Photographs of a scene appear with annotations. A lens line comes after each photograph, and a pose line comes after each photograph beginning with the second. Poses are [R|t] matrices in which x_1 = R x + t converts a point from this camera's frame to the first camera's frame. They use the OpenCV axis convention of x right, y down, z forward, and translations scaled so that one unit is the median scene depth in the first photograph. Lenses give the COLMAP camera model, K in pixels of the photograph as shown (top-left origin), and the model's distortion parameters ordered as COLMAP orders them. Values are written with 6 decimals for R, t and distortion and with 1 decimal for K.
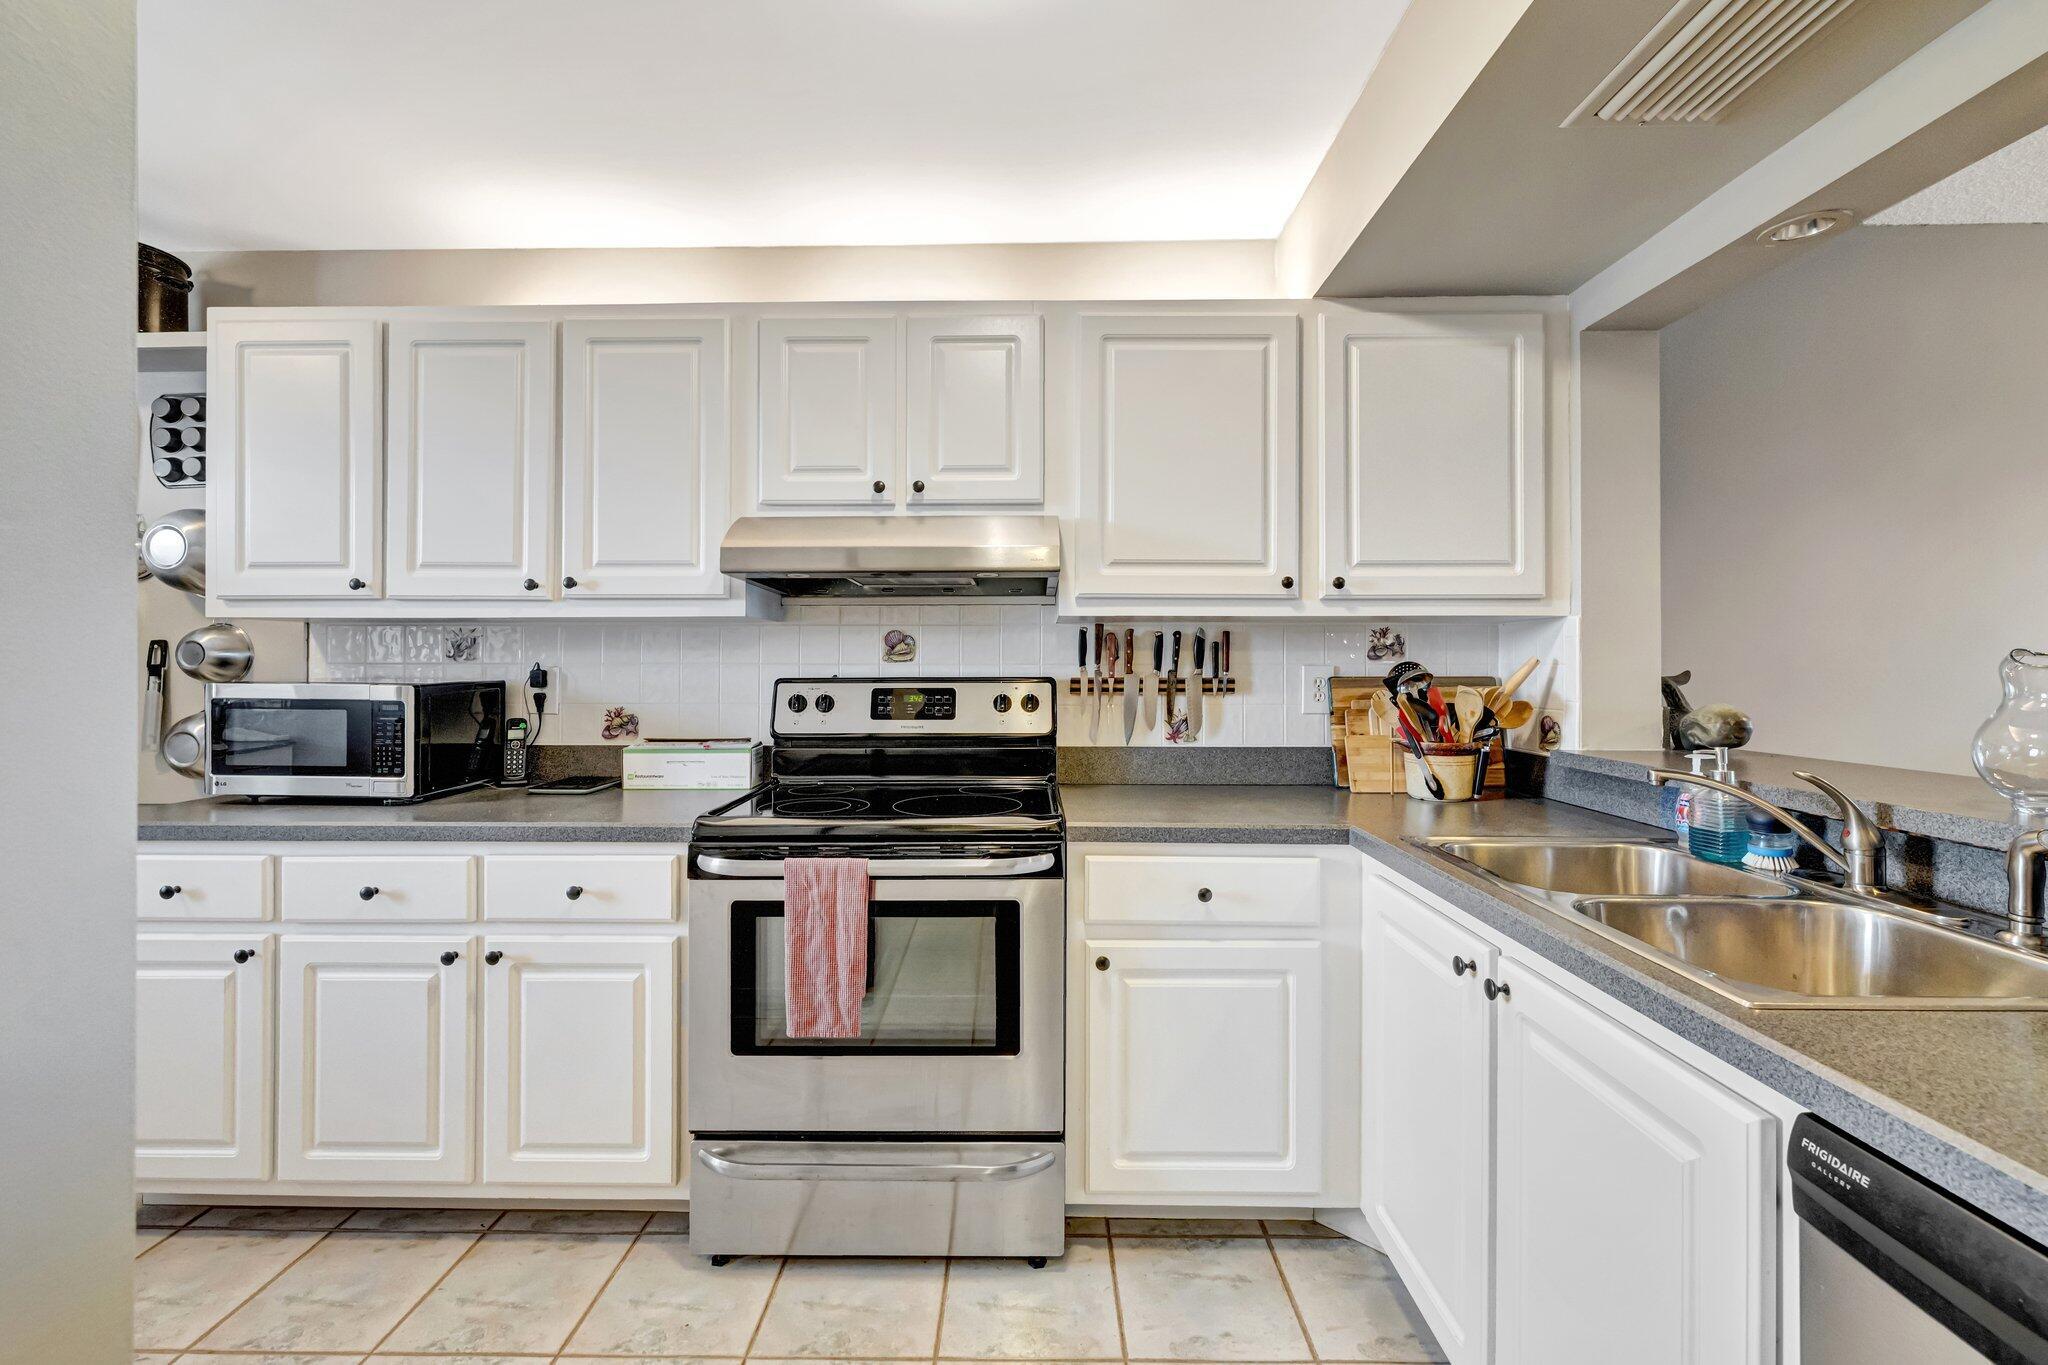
lens RADIAL K [[878.5, 0, 1016.9], [0, 878.5, 680.3], [0, 0, 1]] dist [-0.001828, 0.000184]
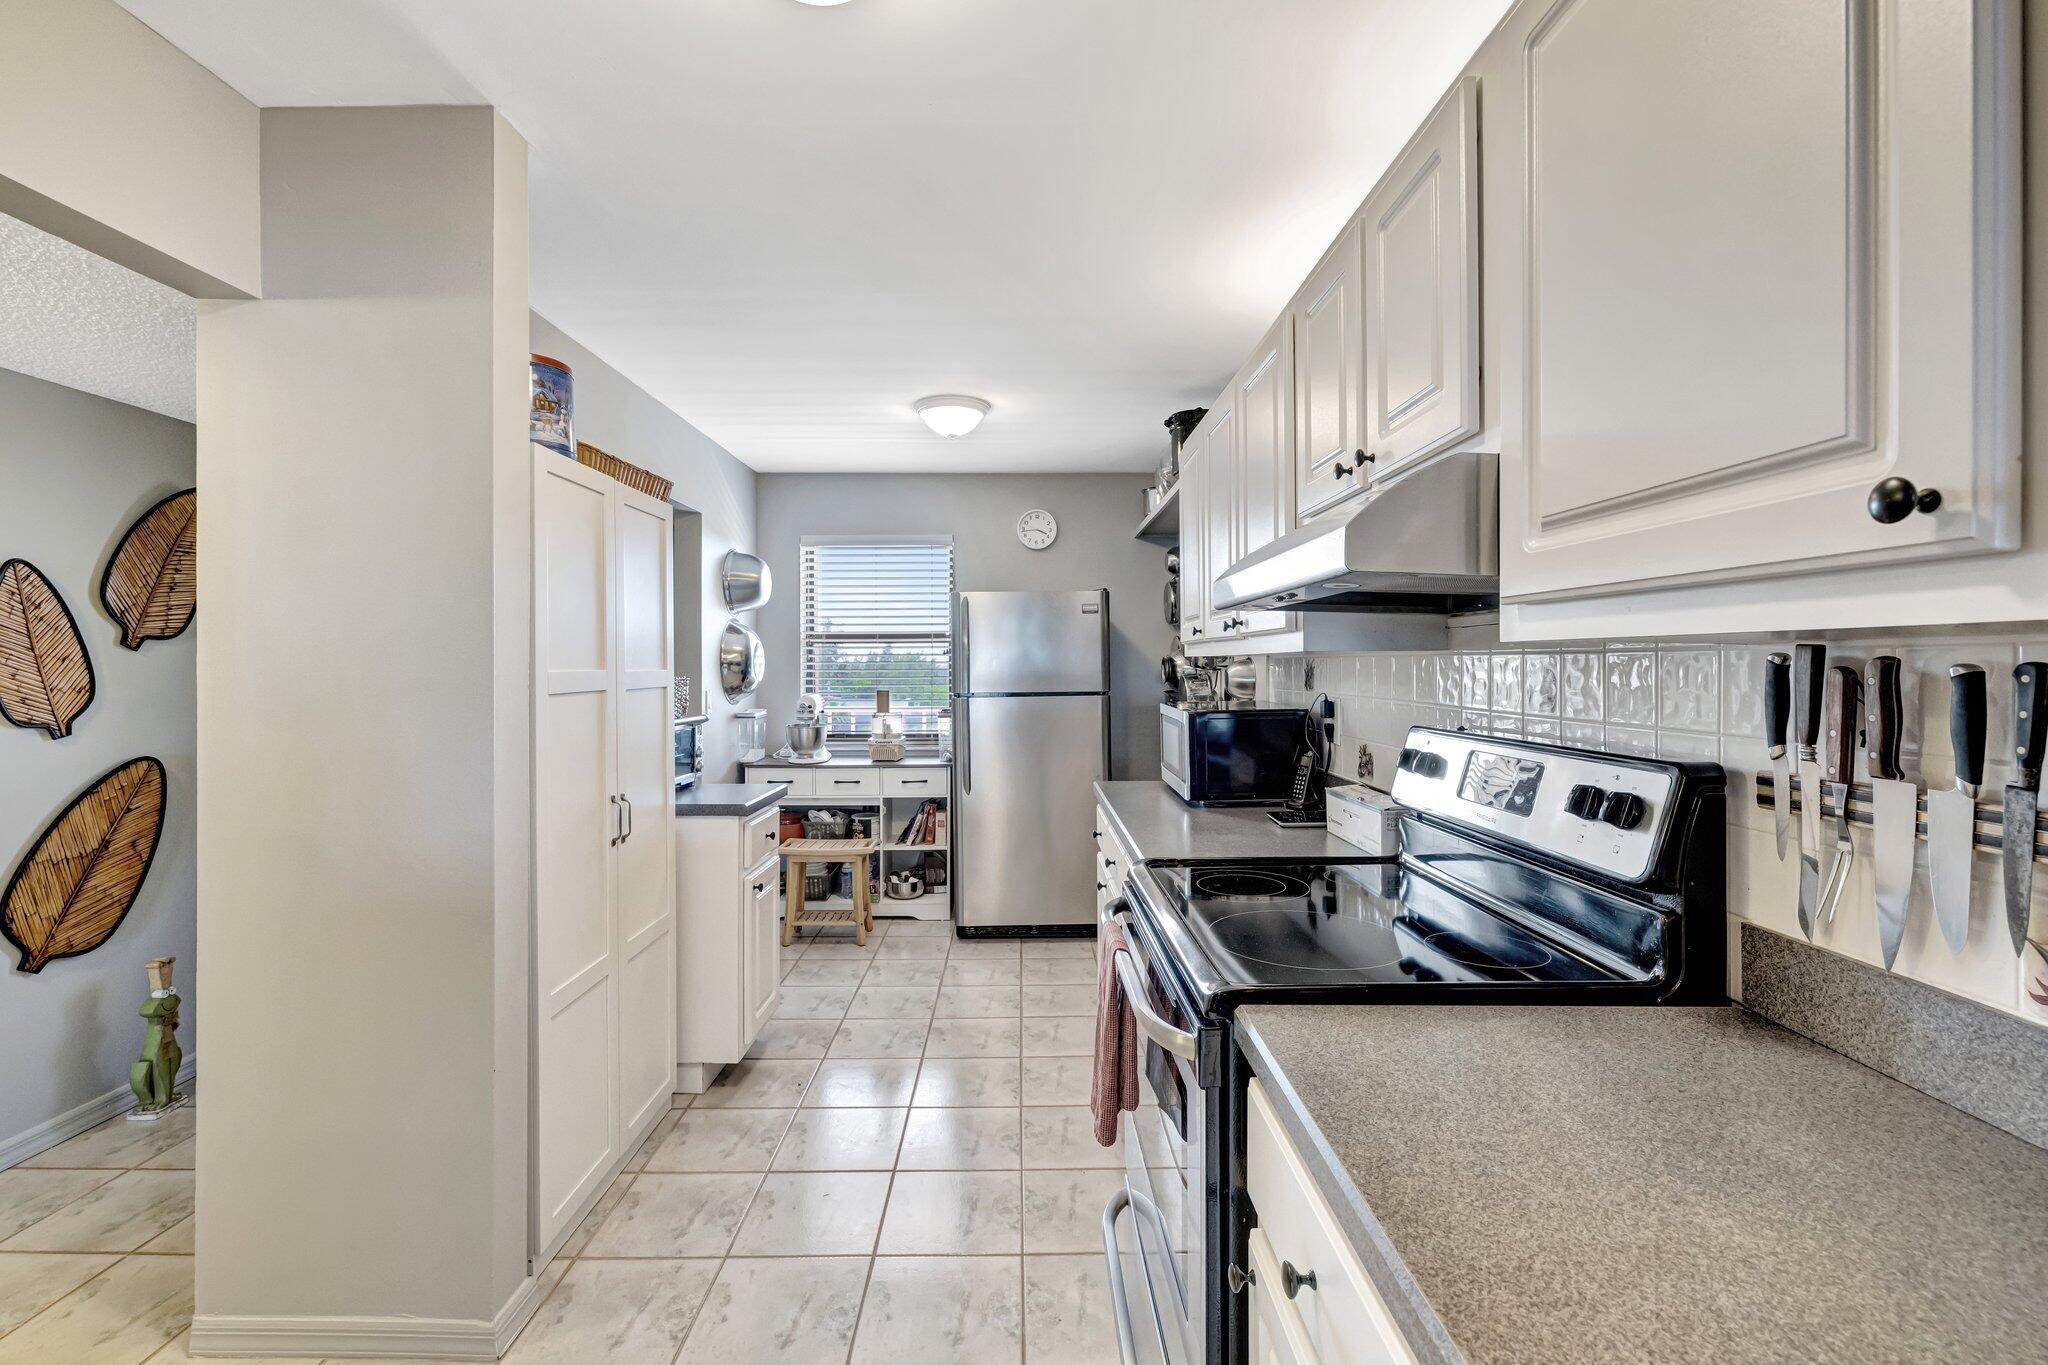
lens RADIAL K [[903.5, 0, 1024.0], [0, 903.5, 682.5], [0, 0, 1]] dist [0.000729, 0.000229]
pose [[0.029421, 0.022199, -0.999321, 0.498687], [-0.018812, 0.999589, 0.021651, -0.049453], [0.999390, 0.018163, 0.029826, 0.623143]]
